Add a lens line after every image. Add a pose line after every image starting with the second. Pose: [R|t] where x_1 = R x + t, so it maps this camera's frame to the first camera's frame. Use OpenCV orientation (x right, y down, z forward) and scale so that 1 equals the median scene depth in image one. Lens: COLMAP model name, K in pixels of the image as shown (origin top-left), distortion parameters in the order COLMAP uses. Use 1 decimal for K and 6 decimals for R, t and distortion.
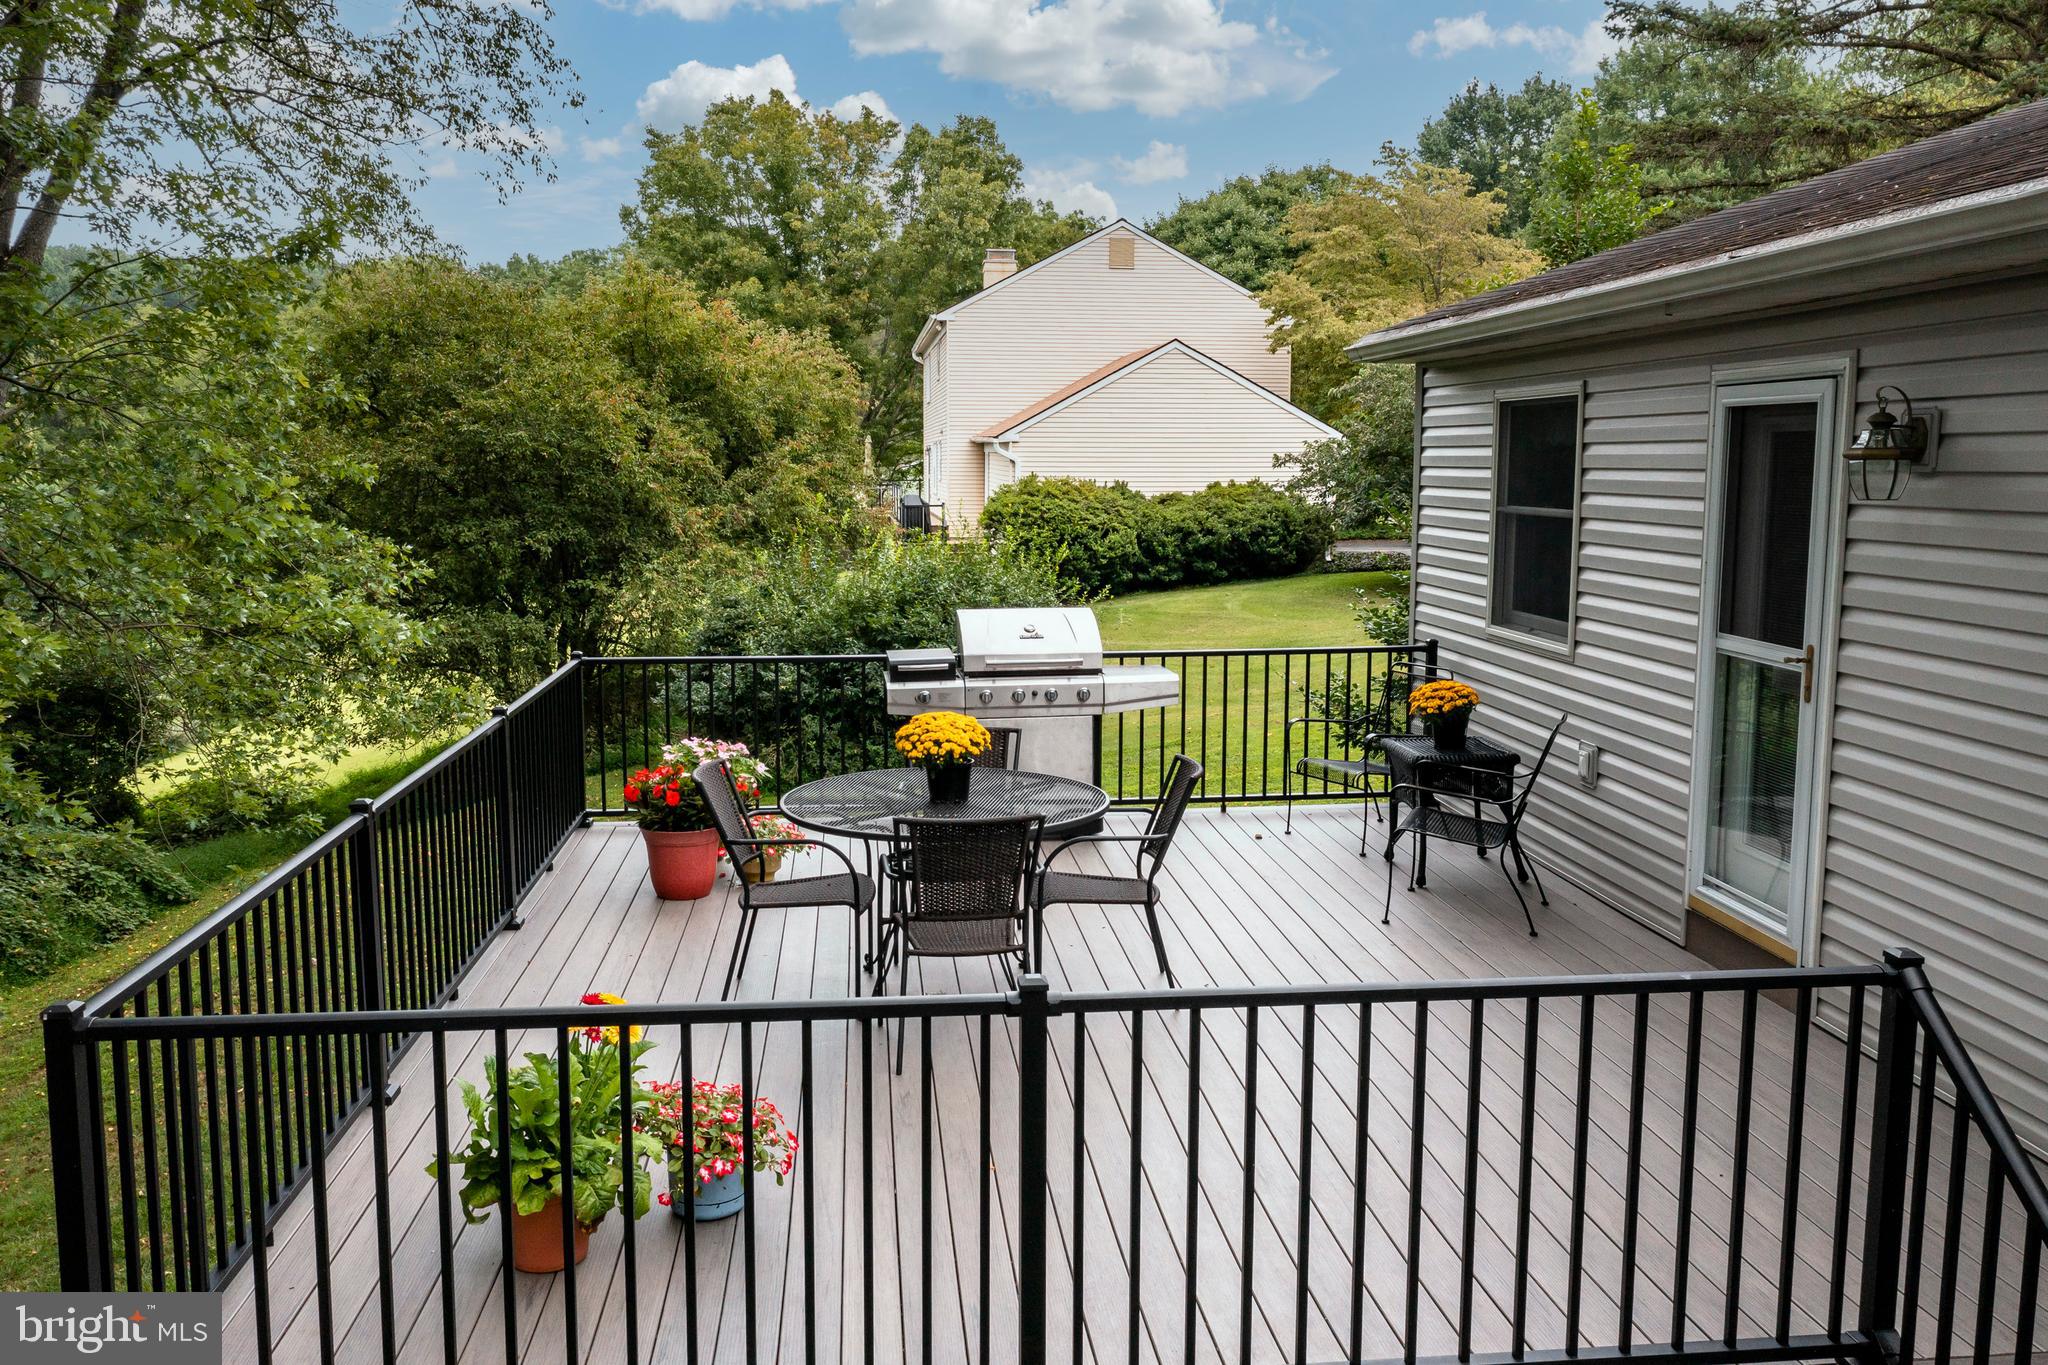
lens RADIAL K [[1694.5, 0, 1024.2], [0, 1694.5, 681.8], [0, 0, 1]] dist [0.005310, 0.012973]
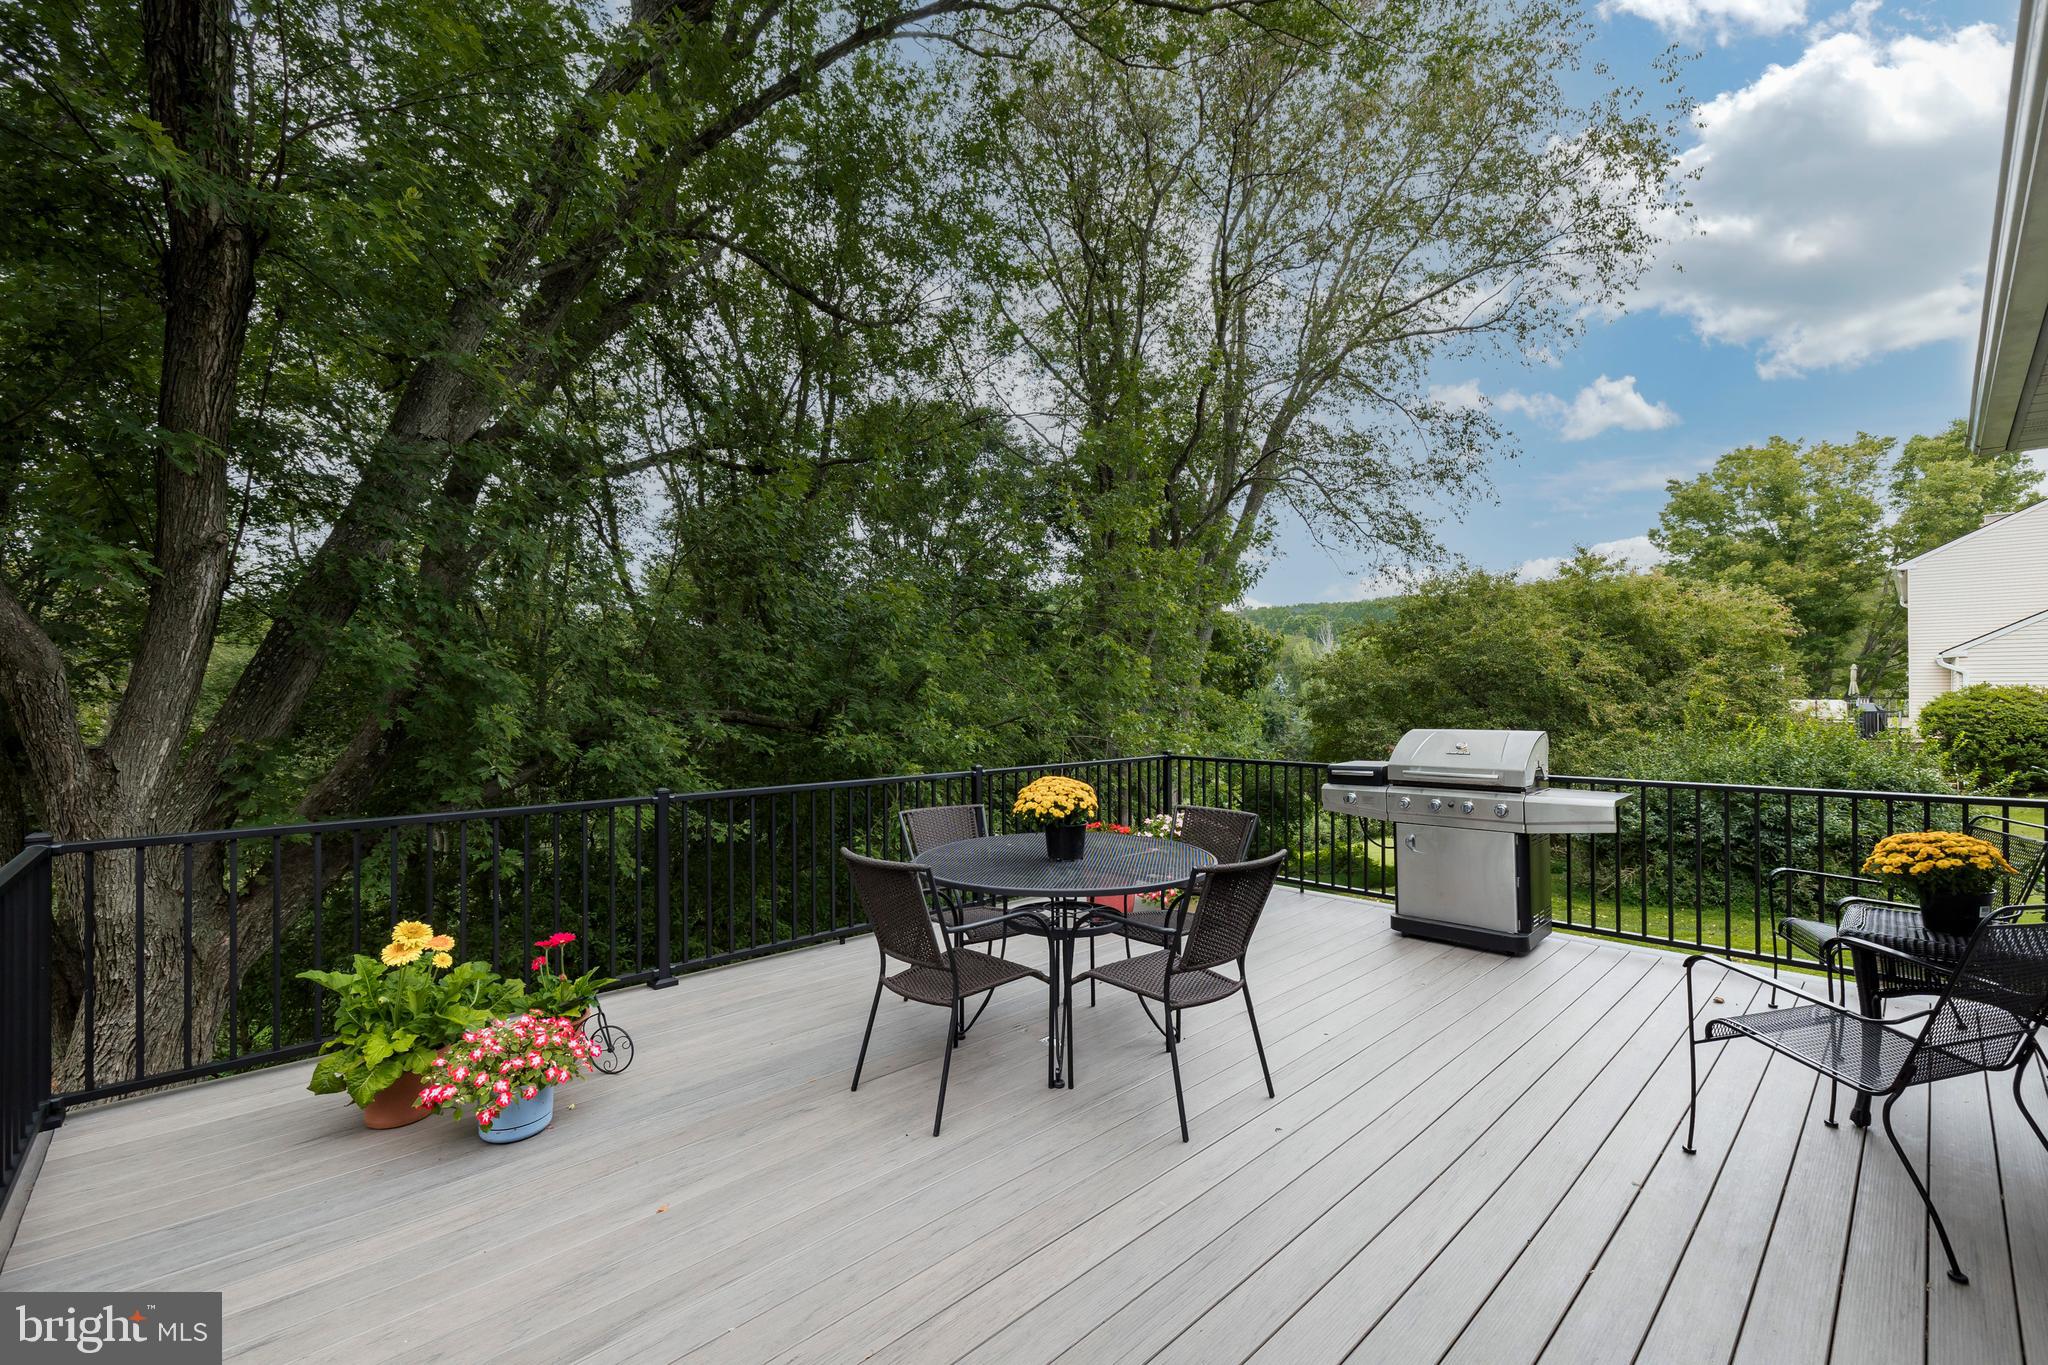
lens RADIAL K [[852.7, 0, 1025.9], [0, 852.7, 690.5], [0, 0, 1]] dist [0.002621, 0.000357]
pose [[0.617071, -0.009038, -0.786856, 0.073886], [-0.098313, 0.991214, -0.088484, 0.002548], [0.780742, 0.131959, 0.610761, 0.133003]]
